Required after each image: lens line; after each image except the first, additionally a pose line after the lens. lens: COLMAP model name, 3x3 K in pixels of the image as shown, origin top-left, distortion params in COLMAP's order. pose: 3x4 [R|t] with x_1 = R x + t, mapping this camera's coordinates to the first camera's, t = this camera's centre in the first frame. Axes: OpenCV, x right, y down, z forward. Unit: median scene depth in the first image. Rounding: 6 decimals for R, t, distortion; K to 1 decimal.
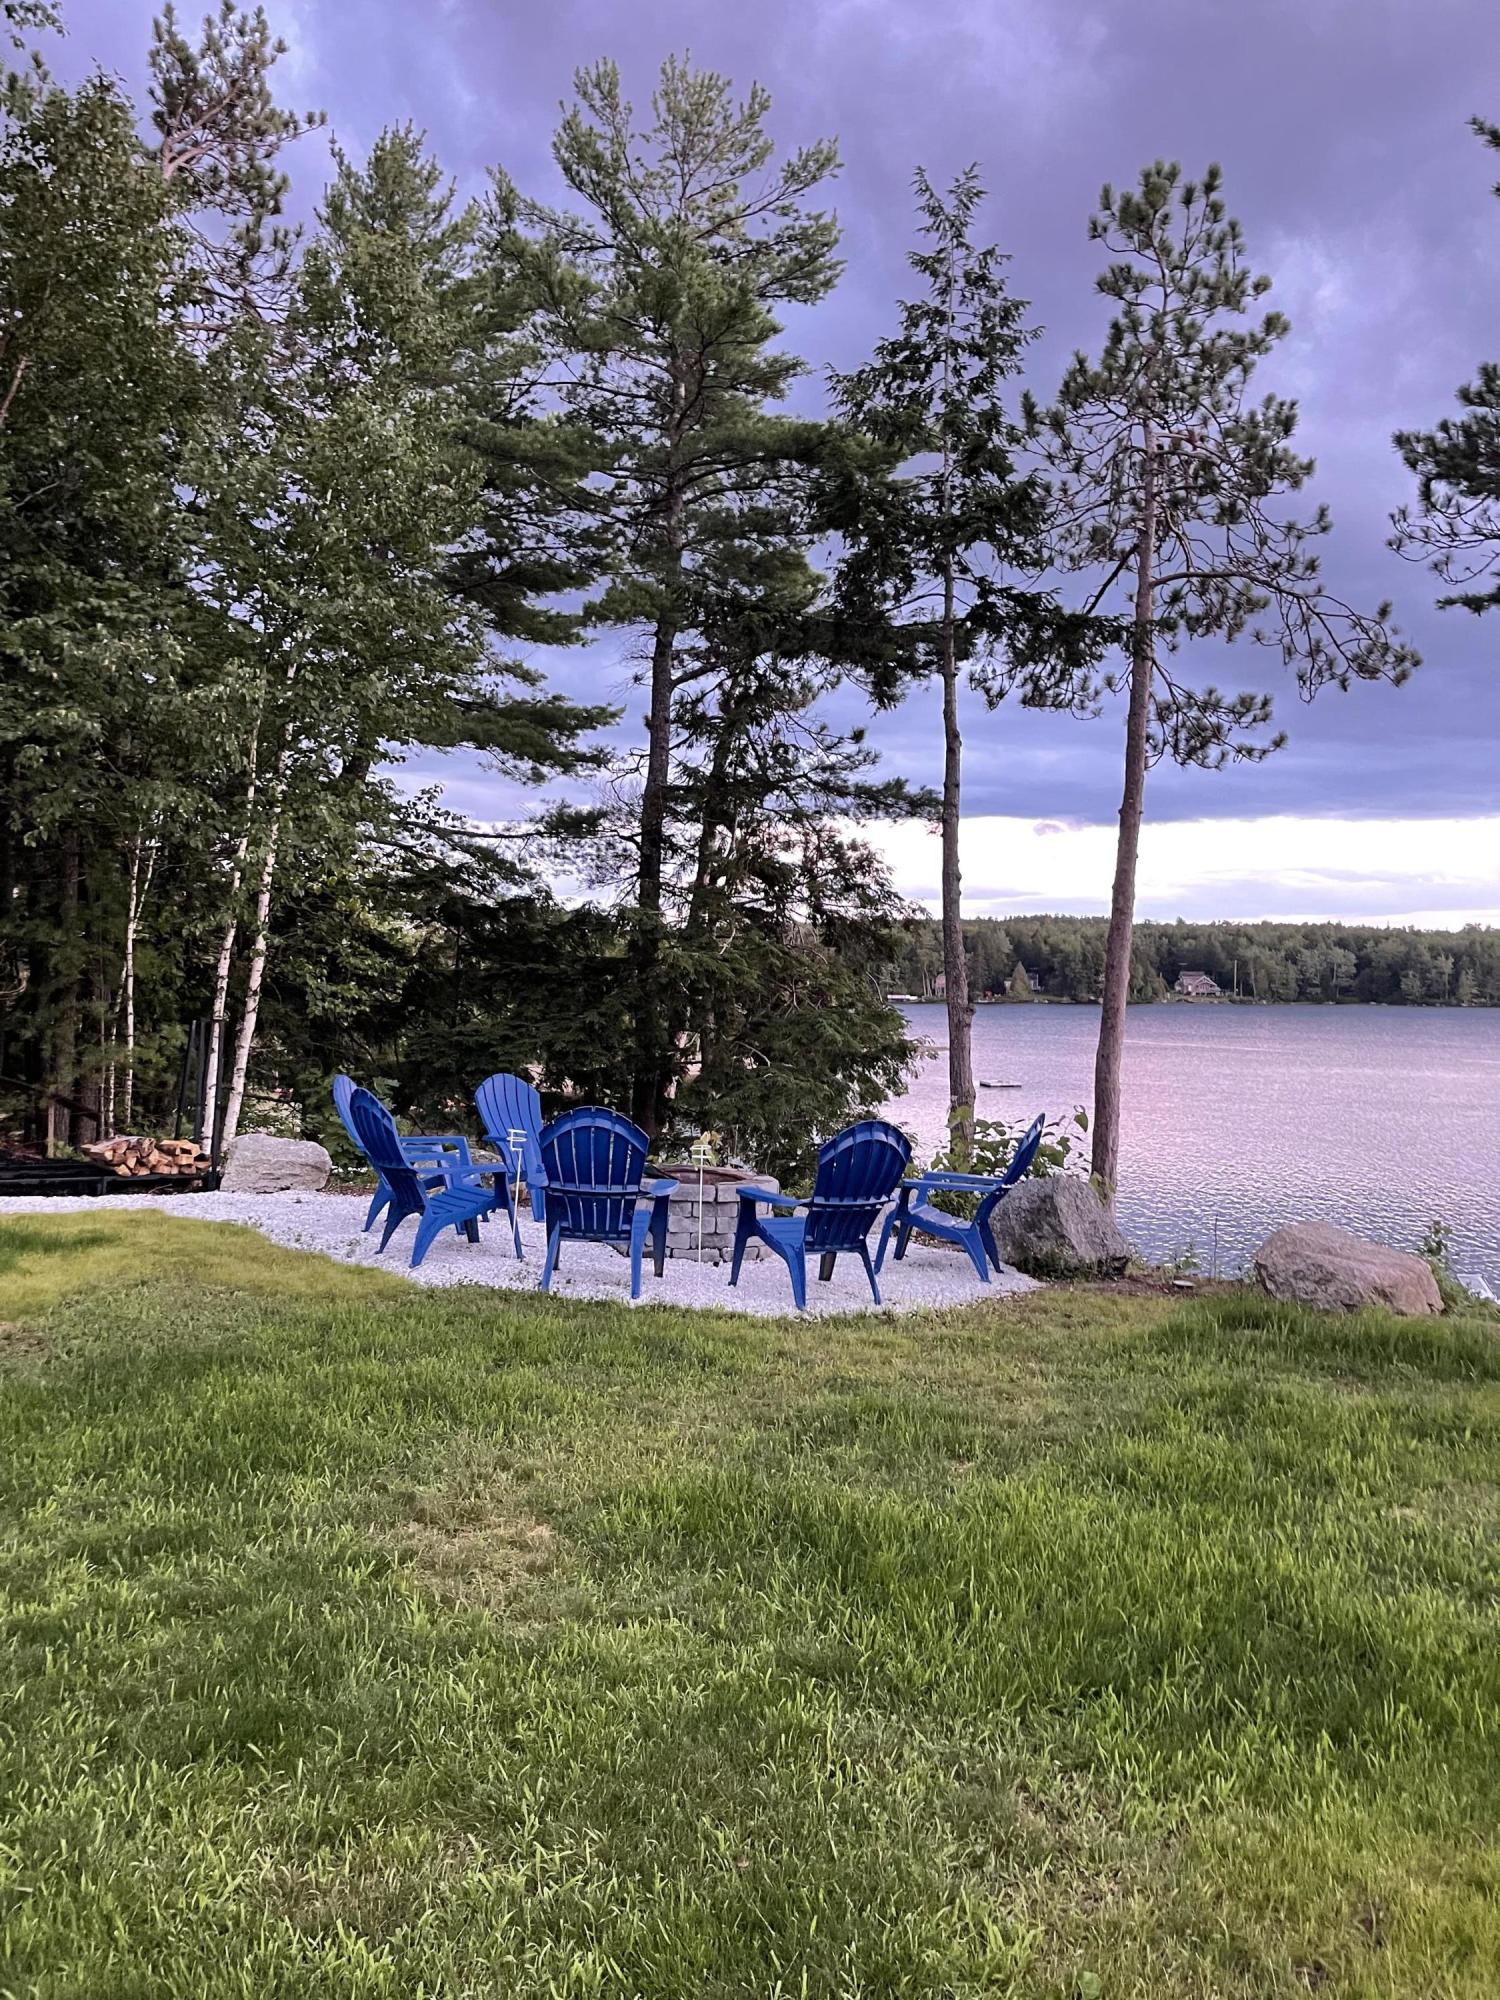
lens RADIAL K [[1534.1, 0, 749.8], [0, 1534.1, 1005.0], [0, 0, 1]] dist [0.056681, -0.039211]
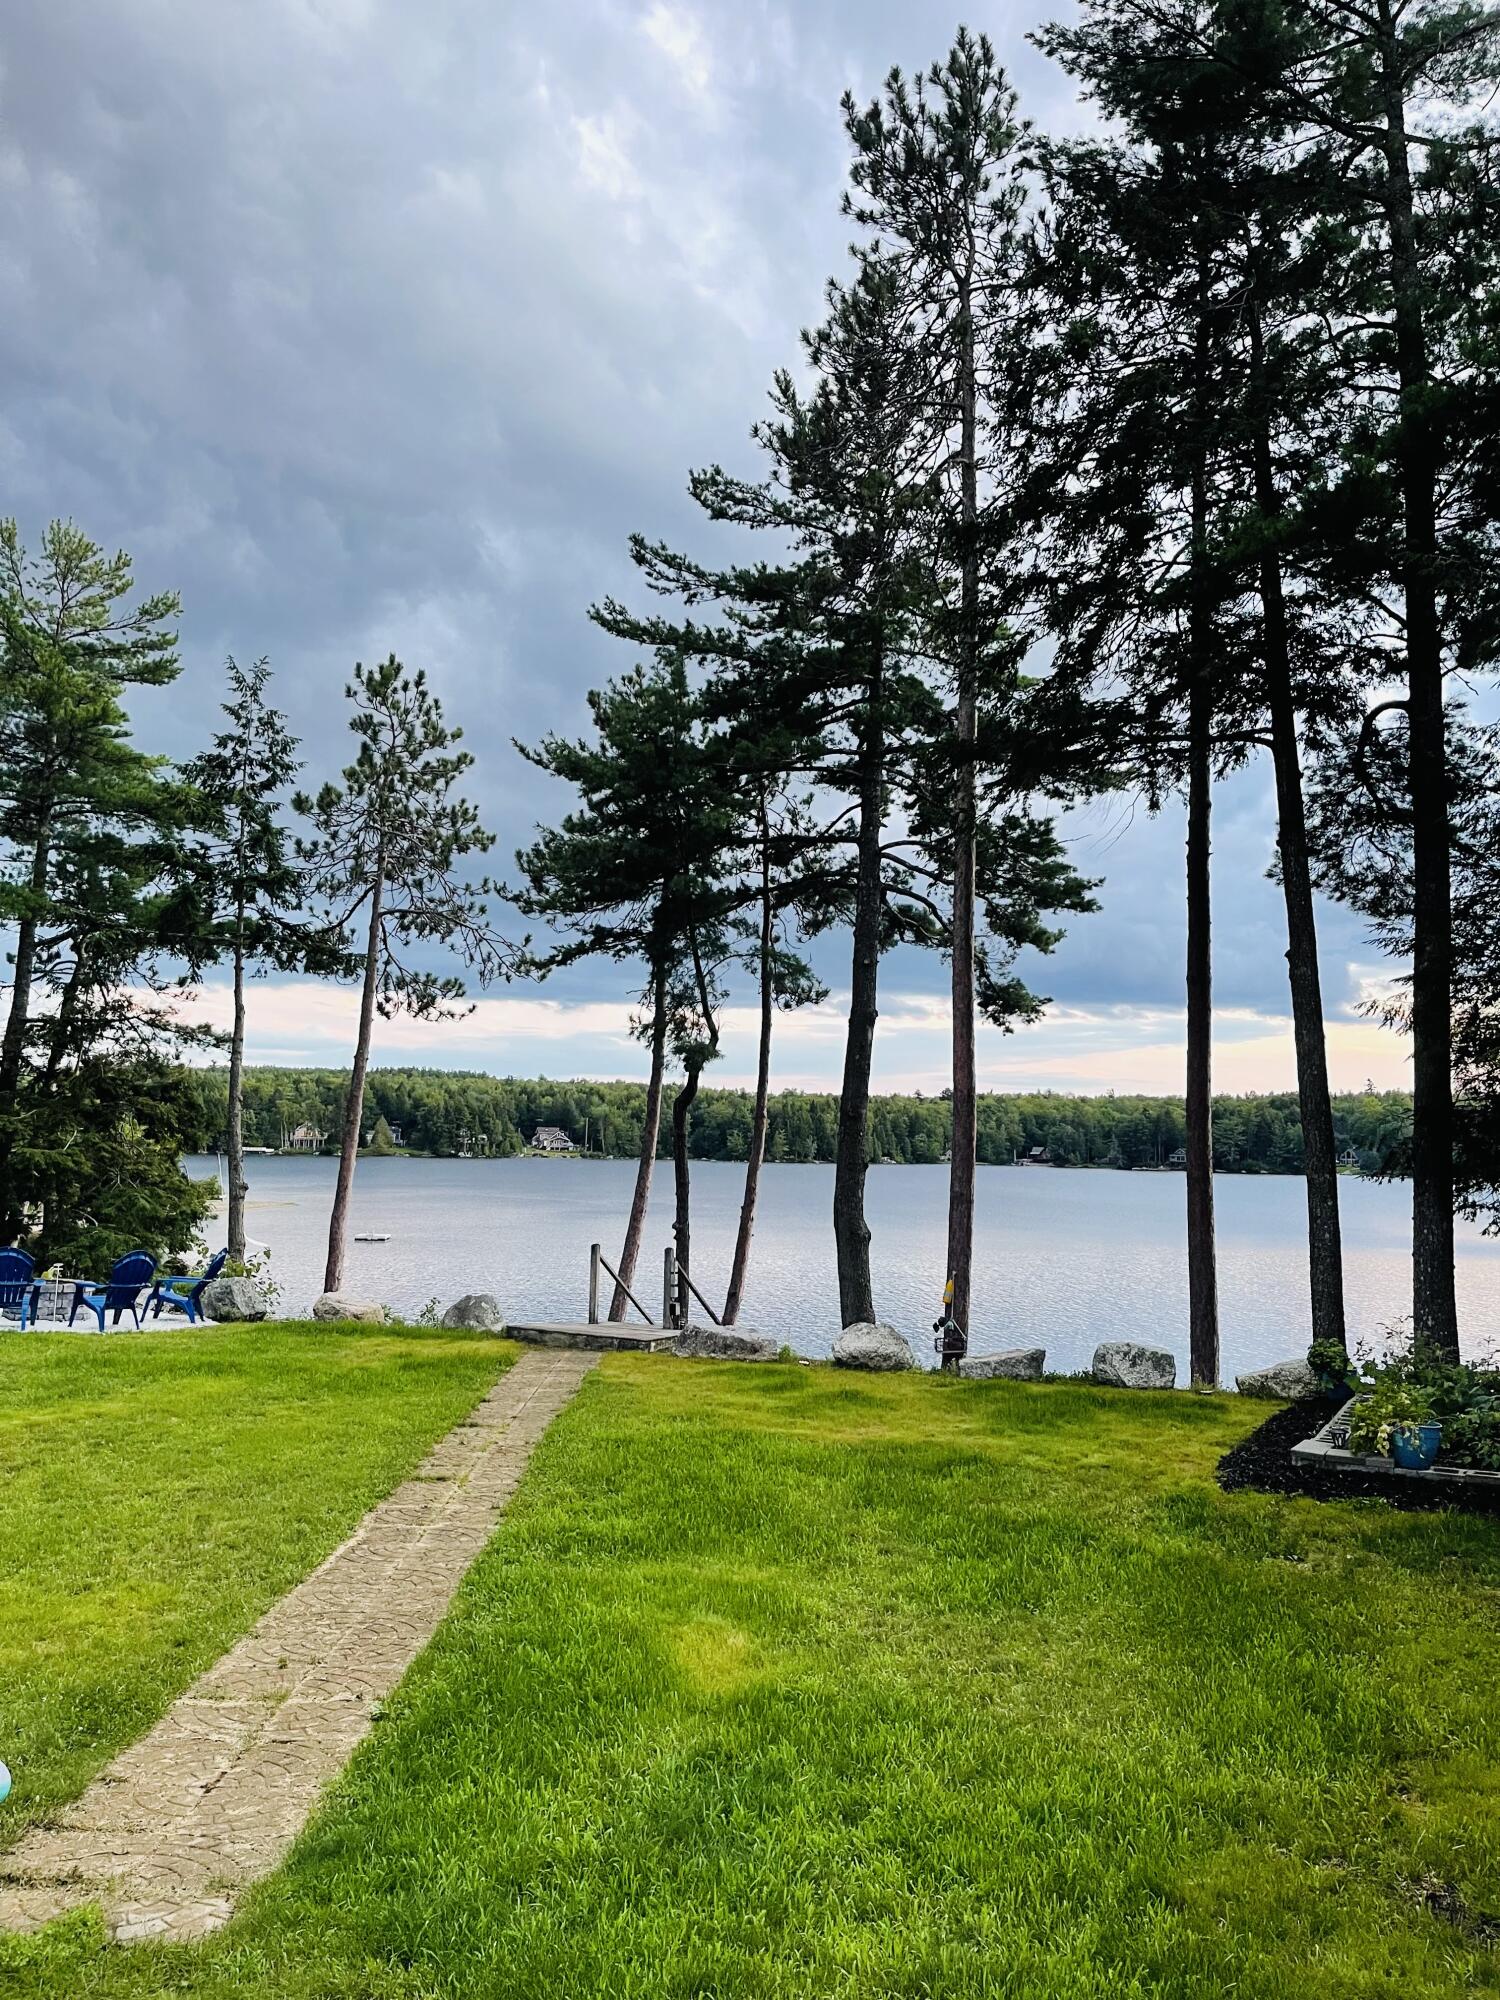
lens RADIAL K [[1534.1, 0, 755.0], [0, 1534.1, 1010.9], [0, 0, 1]] dist [0.056681, -0.039211]
pose [[0.917815, 0.048370, 0.394051, -0.002971], [-0.010884, 0.995243, -0.096814, -0.025351], [-0.396860, 0.084569, 0.913975, -0.552923]]
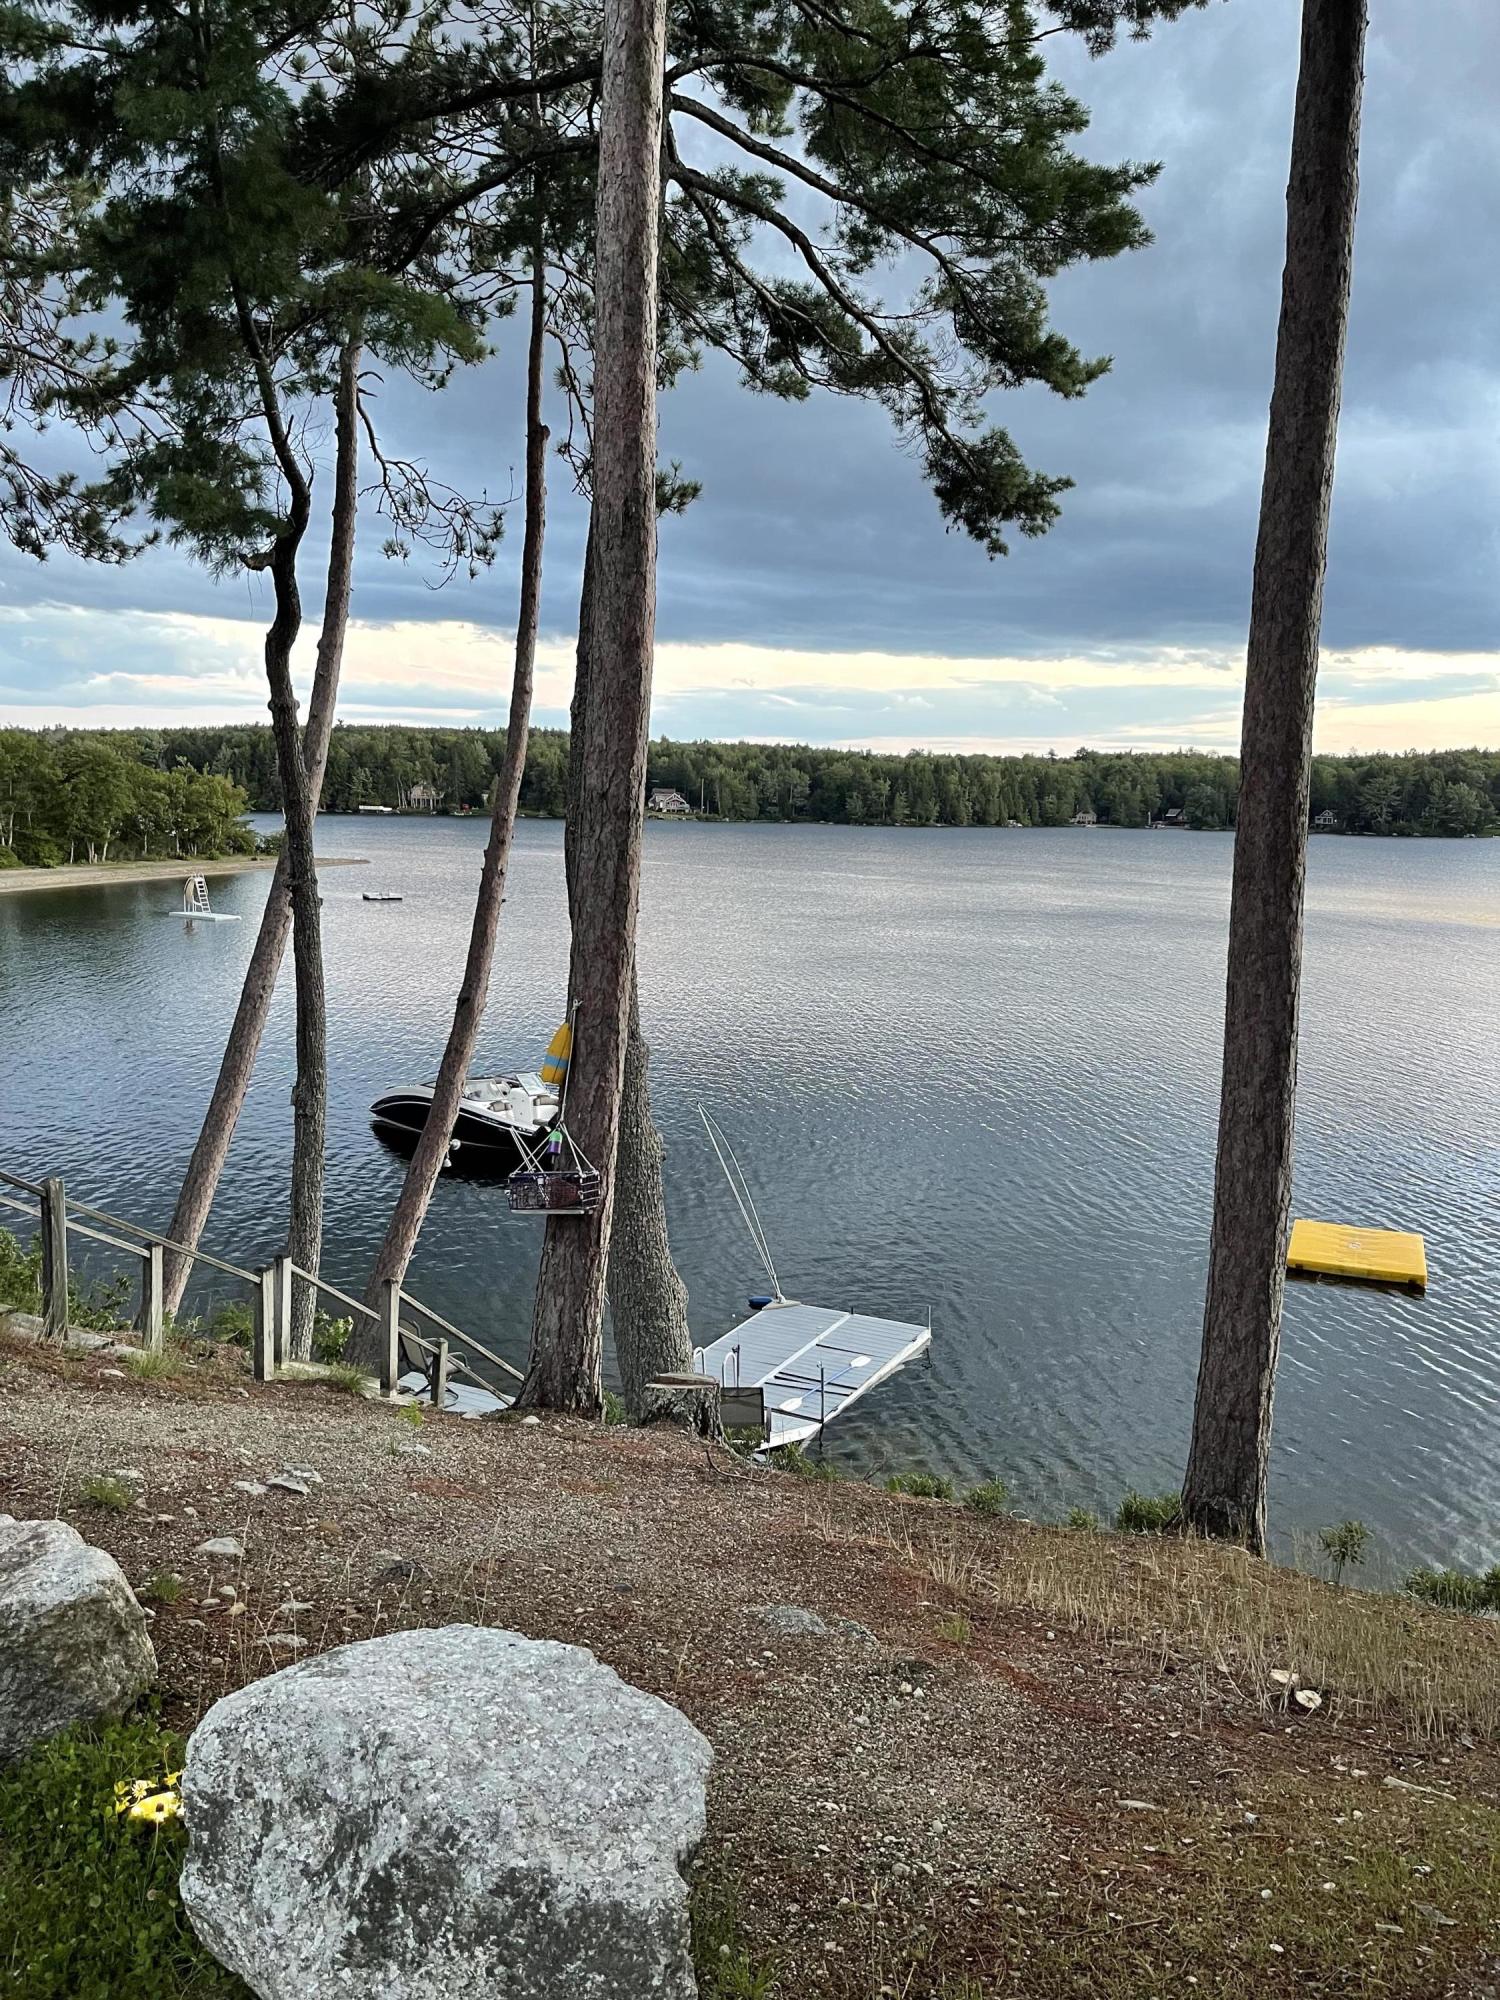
lens RADIAL K [[1534.1, 0, 752.3], [0, 1534.1, 1005.0], [0, 0, 1]] dist [0.056681, -0.039211]
pose [[0.948552, -0.024092, 0.315704, 0.409873], [-0.014036, 0.992921, 0.117942, -0.000050], [-0.316310, -0.116305, 0.941499, -0.074953]]
